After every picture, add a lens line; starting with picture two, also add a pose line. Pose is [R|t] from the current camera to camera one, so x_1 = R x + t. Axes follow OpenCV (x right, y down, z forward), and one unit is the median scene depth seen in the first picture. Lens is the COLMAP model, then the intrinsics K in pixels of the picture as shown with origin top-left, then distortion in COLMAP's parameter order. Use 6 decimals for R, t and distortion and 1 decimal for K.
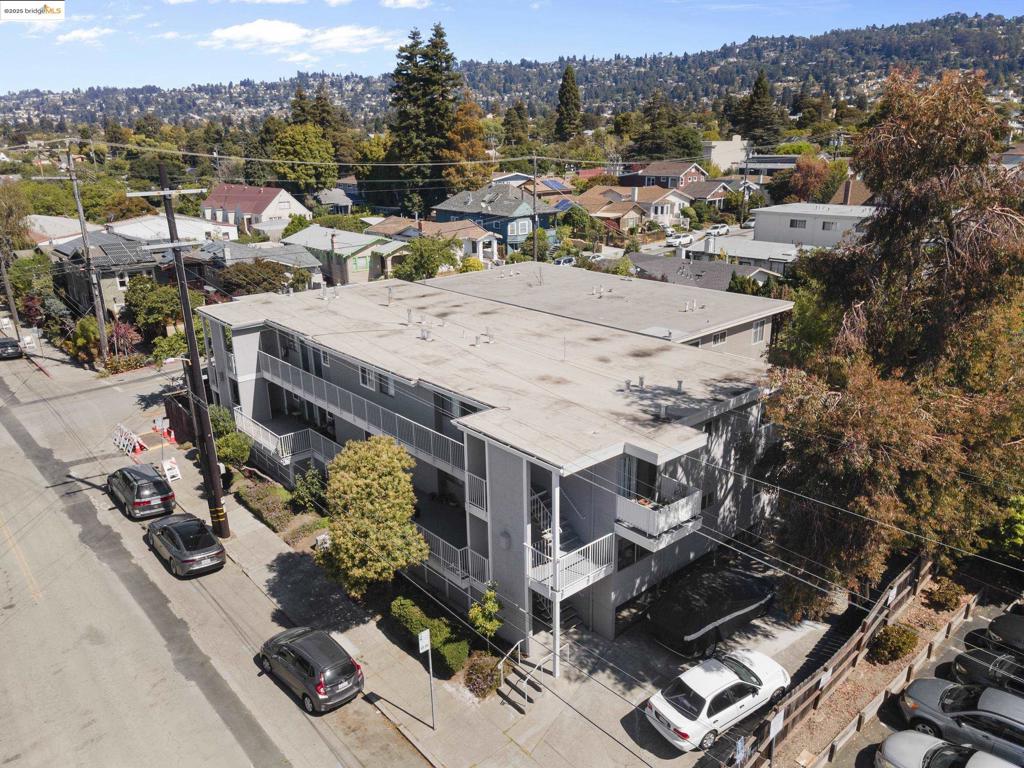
lens RADIAL K [[753.9, 0, 512.0], [0, 753.9, 384.0], [0, 0, 1]] dist [0.055354, -0.002813]
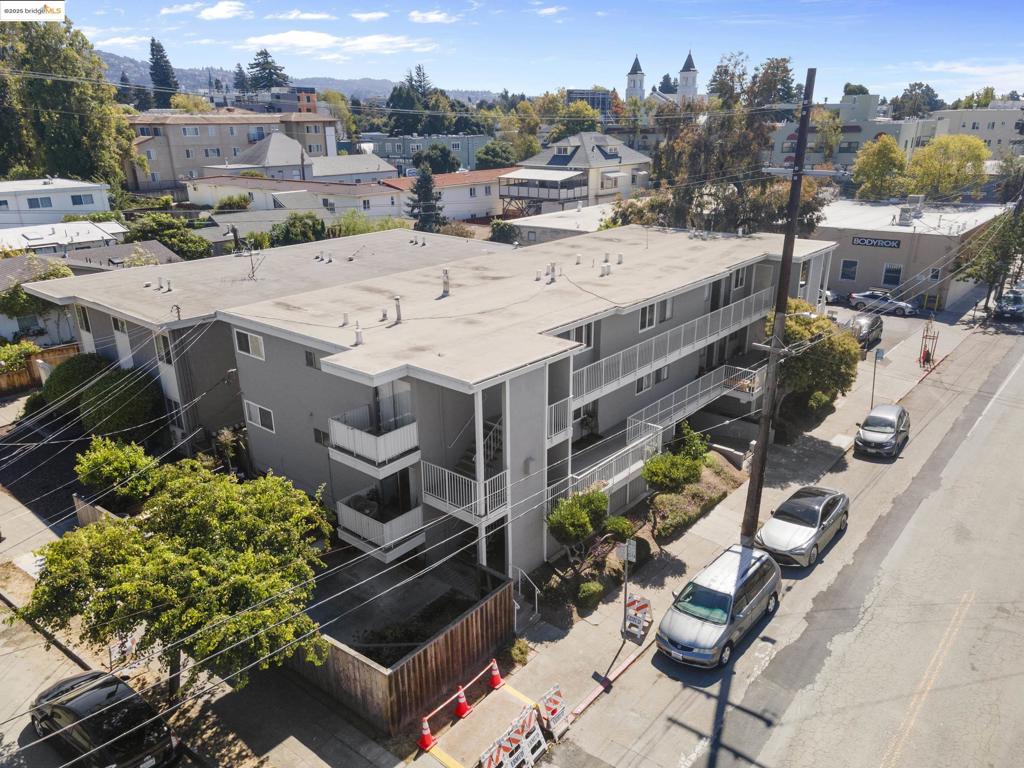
lens RADIAL K [[753.9, 0, 512.0], [0, 753.9, 384.0], [0, 0, 1]] dist [0.055354, -0.002813]
pose [[-0.158825, -0.317348, 0.934914, -0.809590], [0.317501, 0.880217, 0.352719, -0.243875], [-0.934862, 0.352857, -0.039042, 0.922664]]
